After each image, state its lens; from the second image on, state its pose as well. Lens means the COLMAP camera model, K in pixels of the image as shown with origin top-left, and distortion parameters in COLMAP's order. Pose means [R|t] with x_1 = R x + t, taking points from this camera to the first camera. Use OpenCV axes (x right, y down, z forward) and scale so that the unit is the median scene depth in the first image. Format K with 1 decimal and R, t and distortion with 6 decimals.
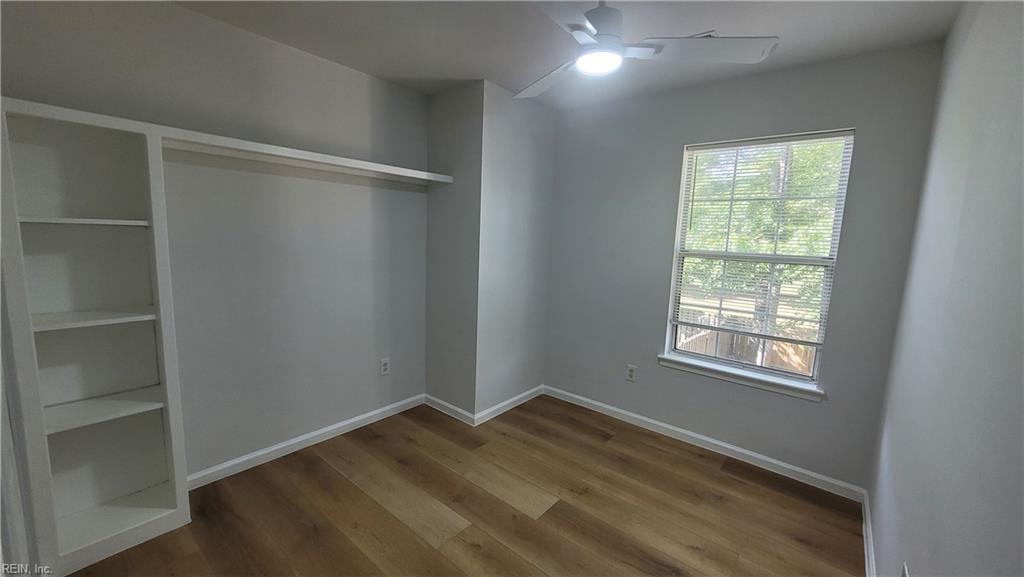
lens RADIAL K [[402.7, 0, 508.1], [0, 402.7, 287.8], [0, 0, 1]] dist [0.002312, -0.000611]
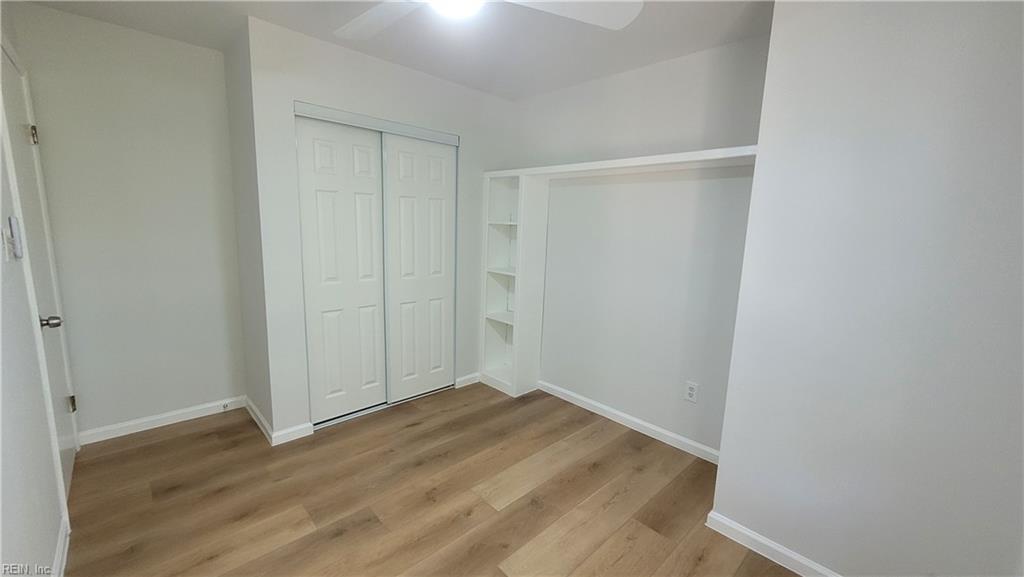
lens RADIAL K [[402.7, 0, 507.3], [0, 402.7, 286.2], [0, 0, 1]] dist [0.002312, -0.000611]
pose [[-0.114242, 0.113804, -0.986913, 0.662563], [-0.170822, 0.976371, 0.132362, -0.078924], [0.978657, 0.183708, -0.092102, 0.803994]]
